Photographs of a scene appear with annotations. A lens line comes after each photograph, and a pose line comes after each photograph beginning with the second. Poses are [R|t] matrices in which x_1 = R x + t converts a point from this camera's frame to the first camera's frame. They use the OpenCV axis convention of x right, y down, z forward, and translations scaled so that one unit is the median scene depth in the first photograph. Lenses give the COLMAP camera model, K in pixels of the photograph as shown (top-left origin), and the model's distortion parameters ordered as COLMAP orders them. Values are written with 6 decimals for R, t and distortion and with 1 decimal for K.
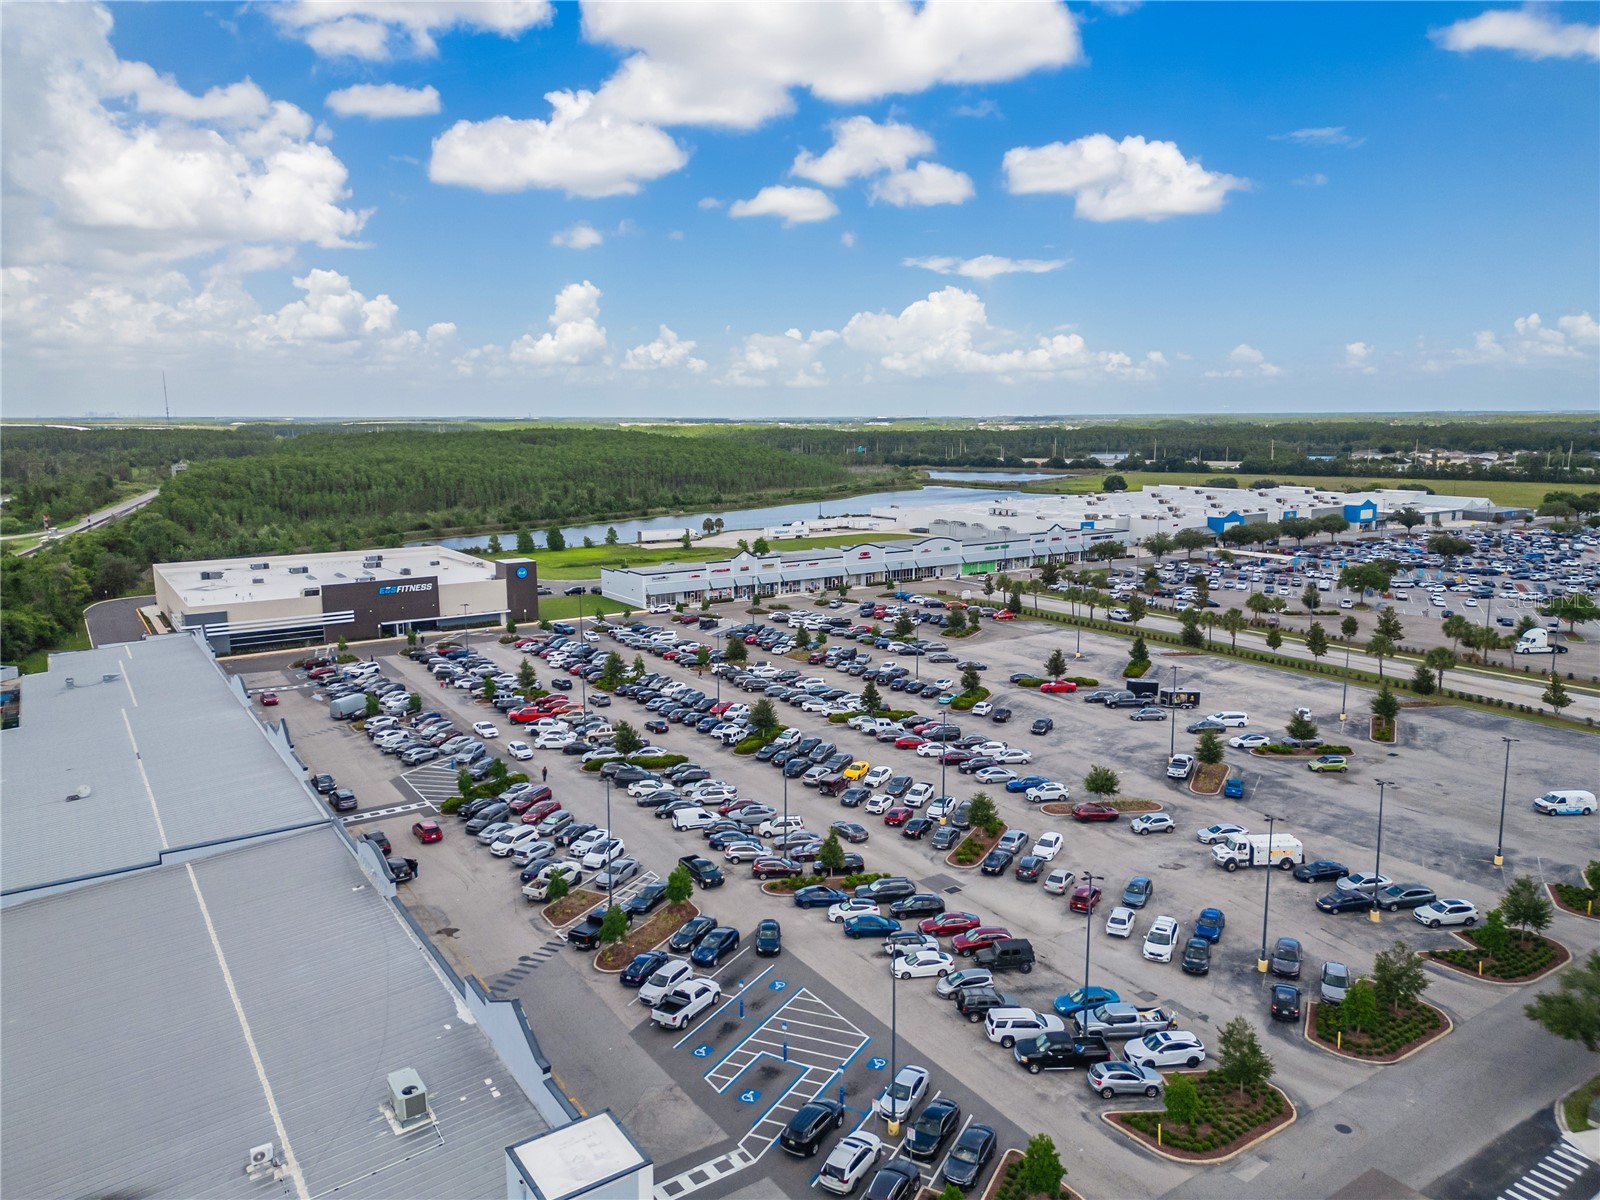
lens RADIAL K [[1117.8, 0, 806.3], [0, 1117.8, 610.7], [0, 0, 1]] dist [0.100227, -0.127086]
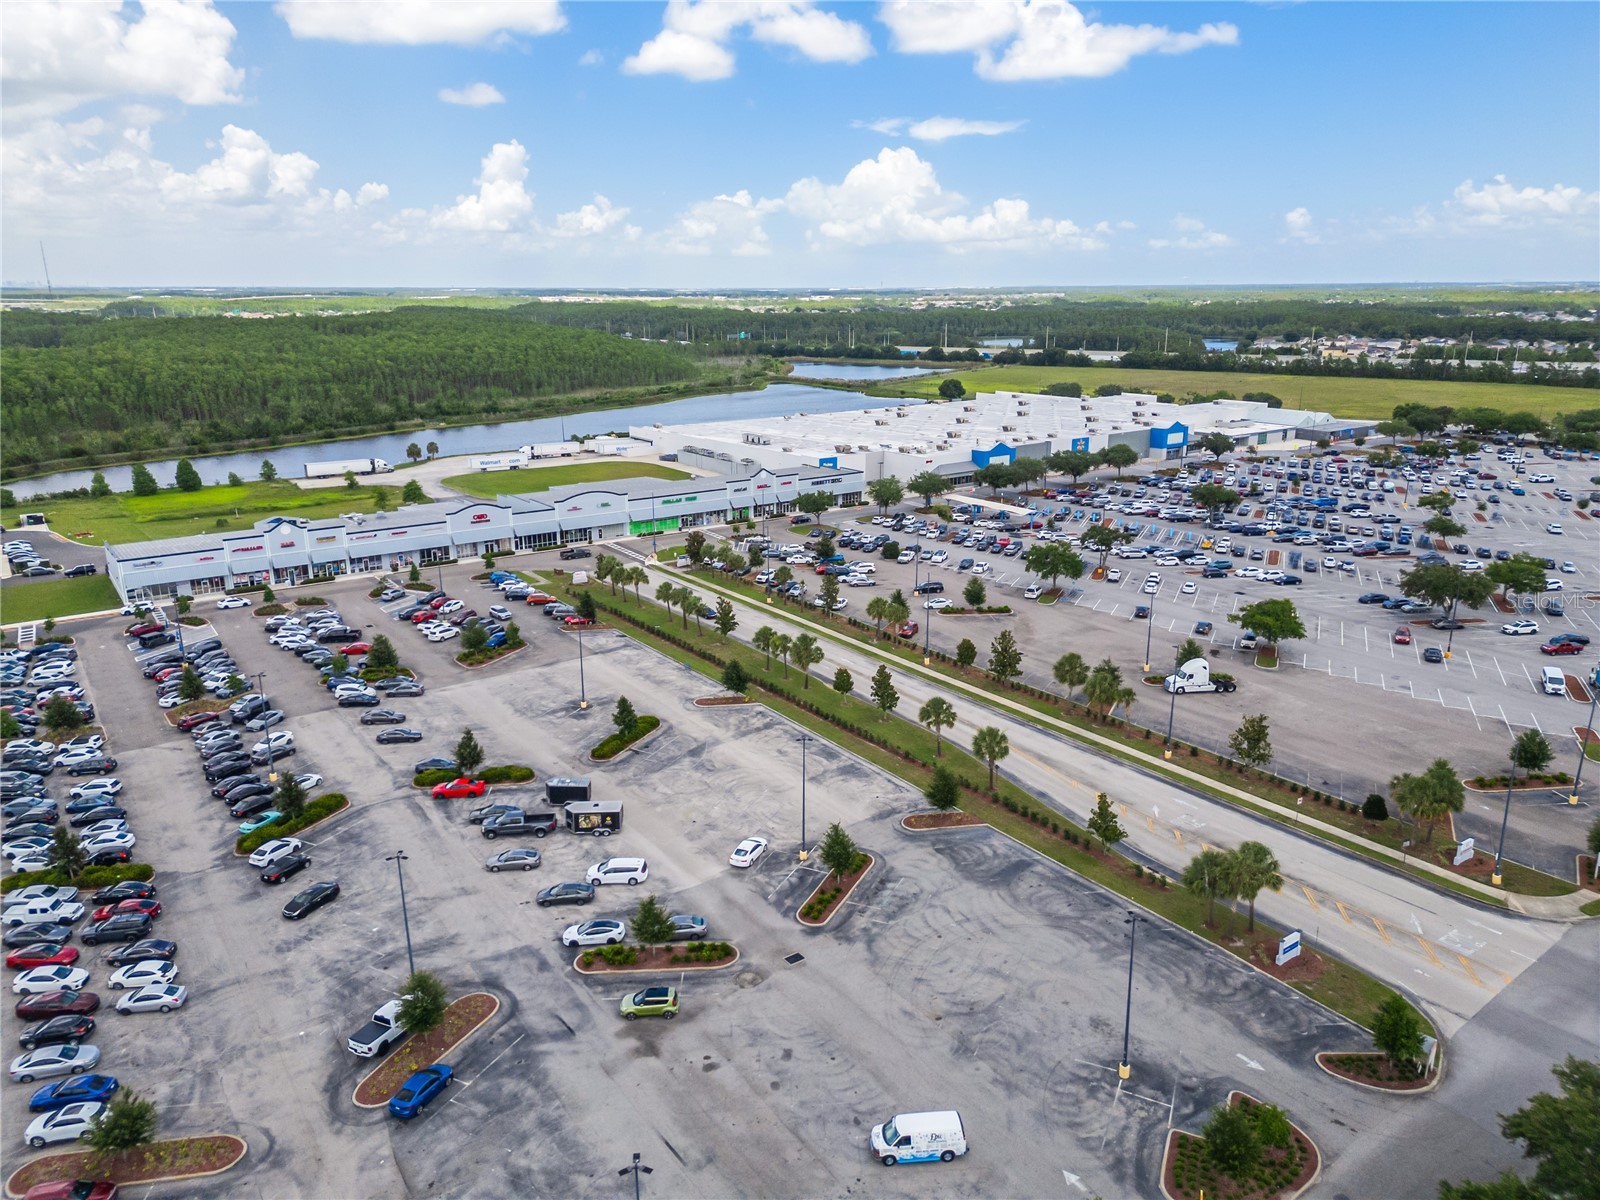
lens RADIAL K [[1117.8, 0, 806.3], [0, 1117.8, 610.7], [0, 0, 1]] dist [0.100227, -0.127086]
pose [[0.999237, -0.009611, 0.037863, 0.152617], [0.005461, 0.994111, 0.108225, -0.042391], [-0.038680, -0.107935, 0.993405, 0.117061]]
